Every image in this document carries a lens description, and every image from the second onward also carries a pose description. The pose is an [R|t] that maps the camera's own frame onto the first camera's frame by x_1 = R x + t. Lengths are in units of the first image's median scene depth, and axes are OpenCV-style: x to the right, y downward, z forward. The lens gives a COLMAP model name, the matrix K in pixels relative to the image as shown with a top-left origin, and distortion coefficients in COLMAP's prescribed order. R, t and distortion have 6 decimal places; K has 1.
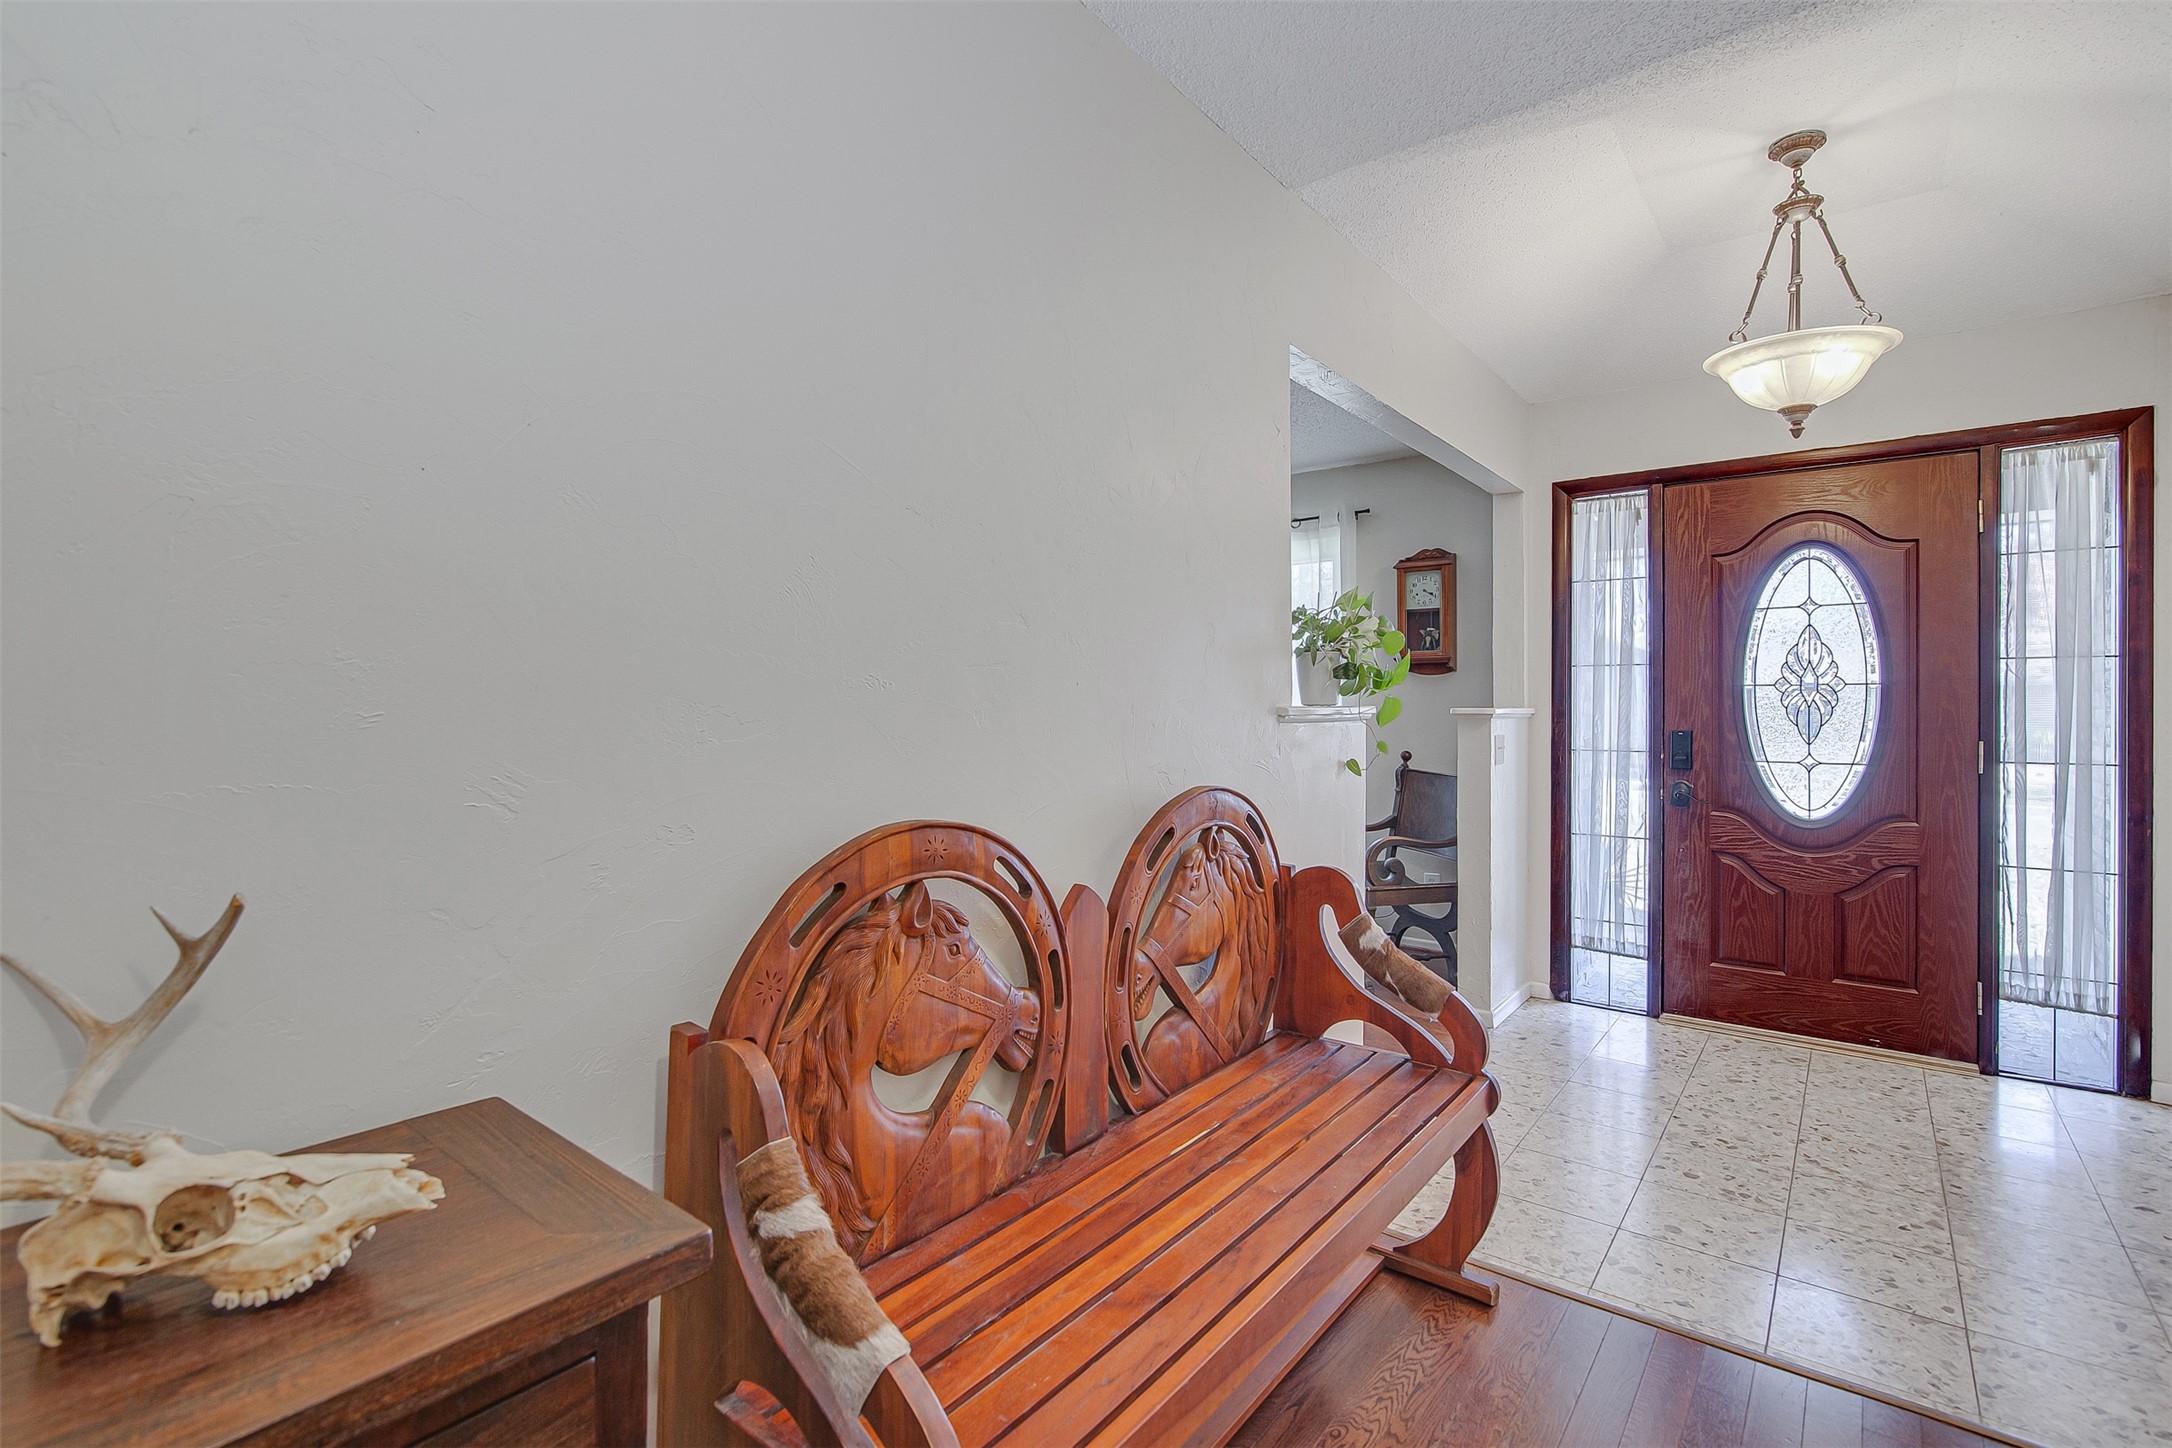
lens RADIAL K [[977.6, 0, 1089.9], [0, 977.6, 721.4], [0, 0, 1]] dist [0.002126, 0.000854]
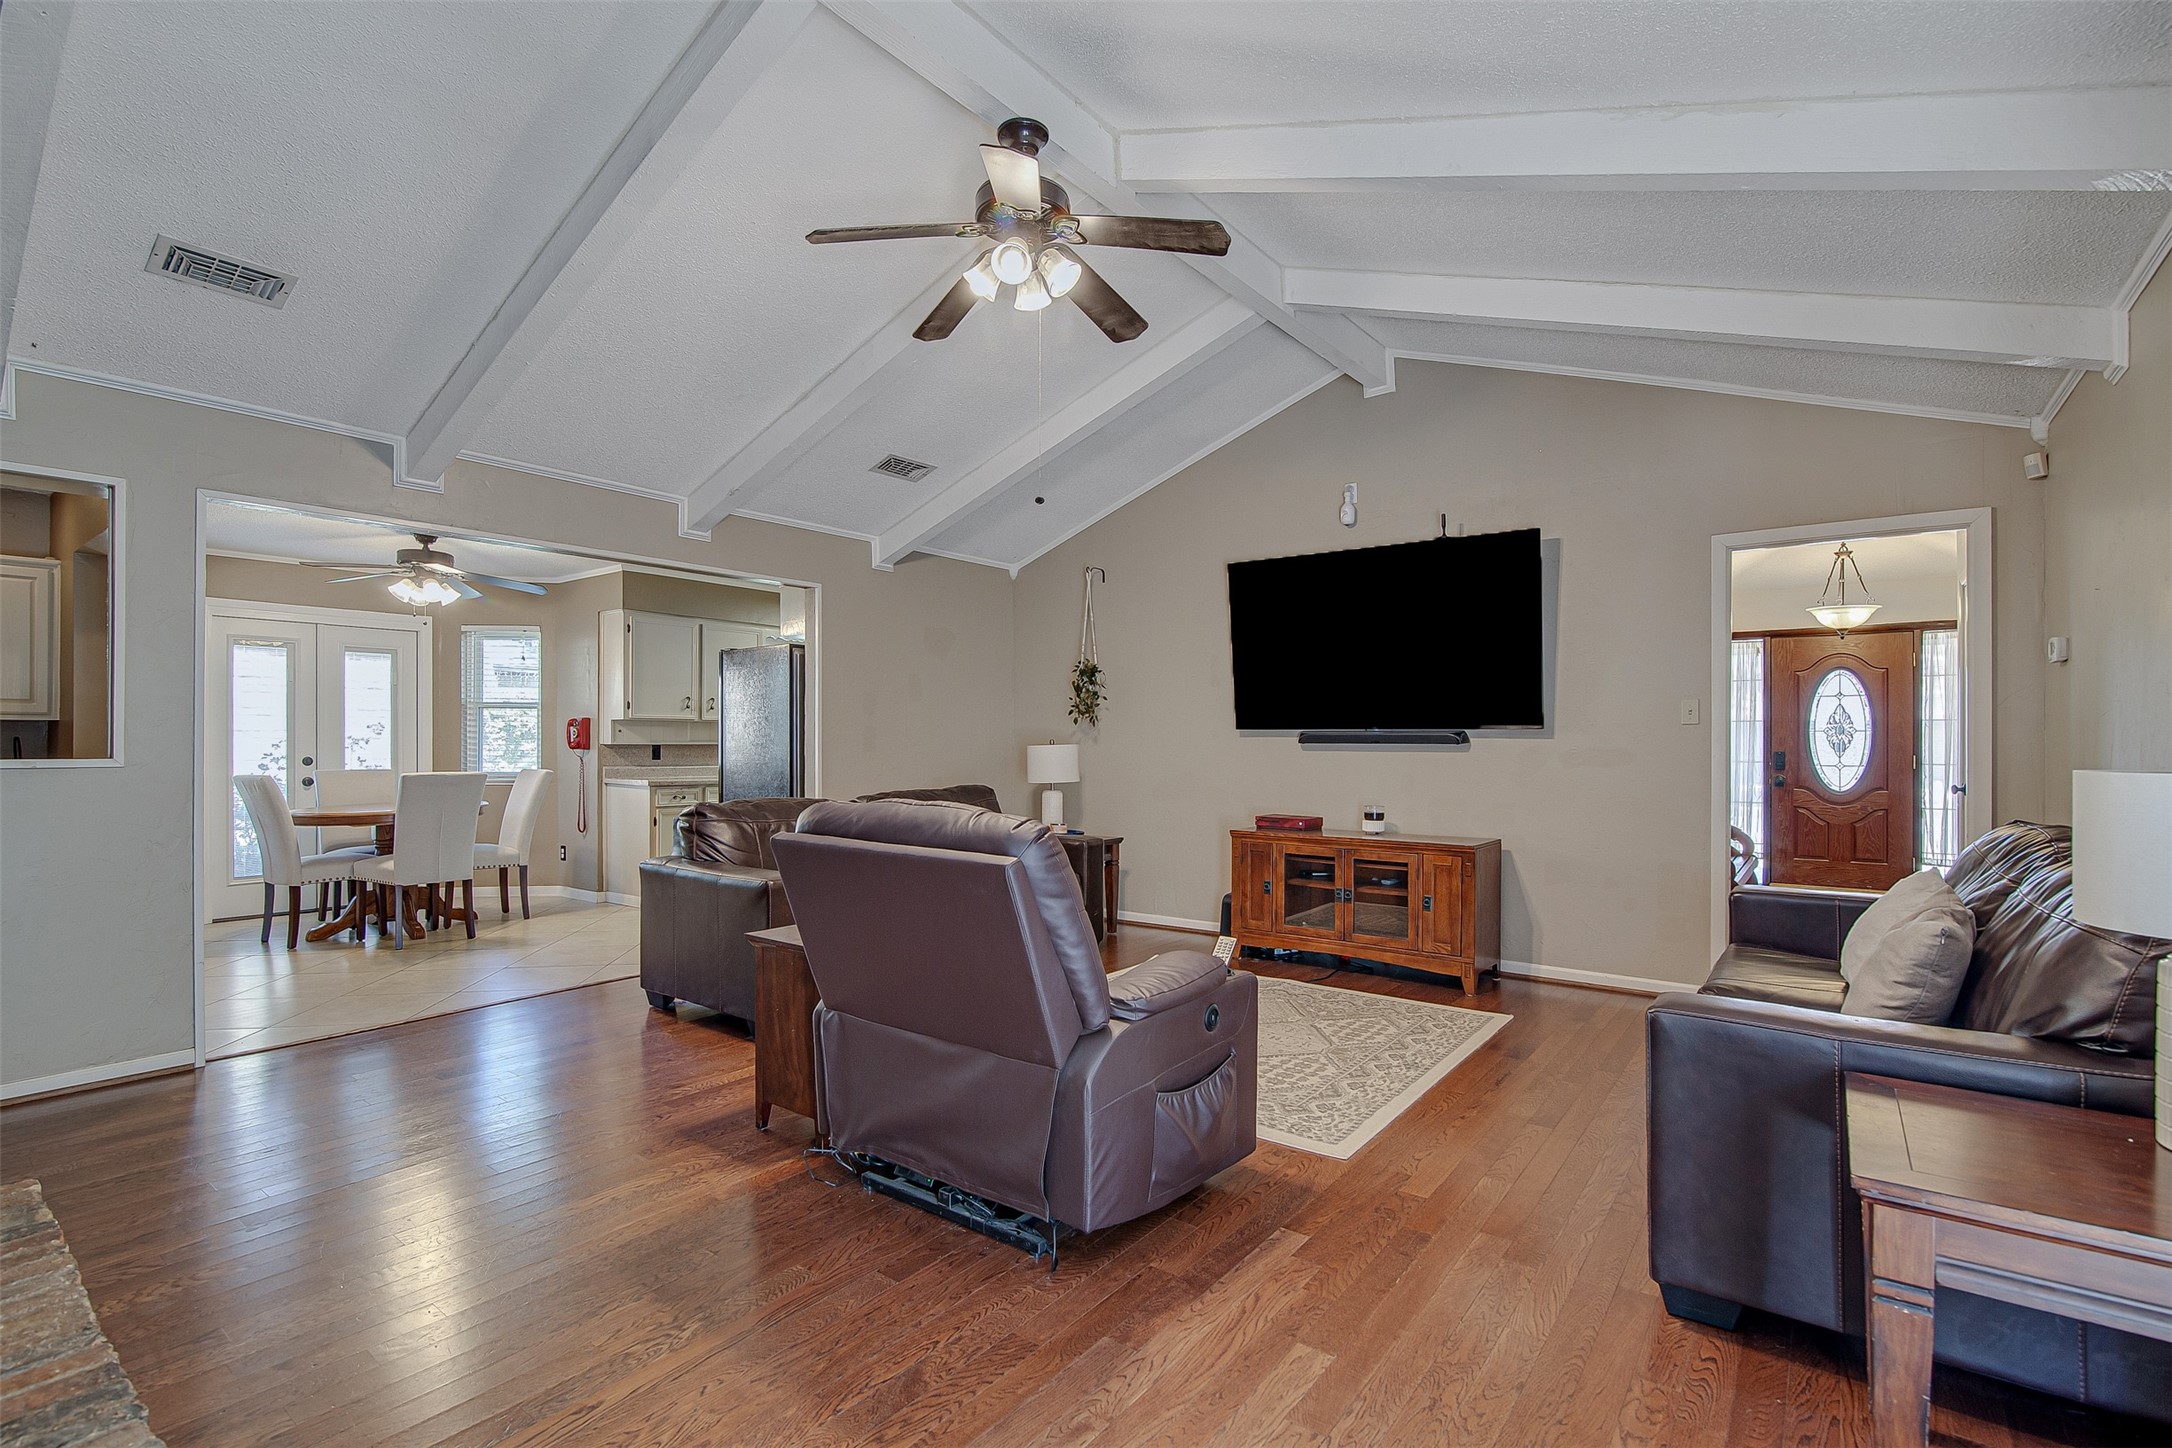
lens RADIAL K [[977.6, 0, 1084.5], [0, 977.6, 744.6], [0, 0, 1]] dist [0.002126, 0.000854]
pose [[0.999676, -0.015093, 0.020487, -1.045179], [0.014726, 0.999731, 0.017922, -0.072116], [-0.020752, -0.017615, 0.999629, -1.210968]]
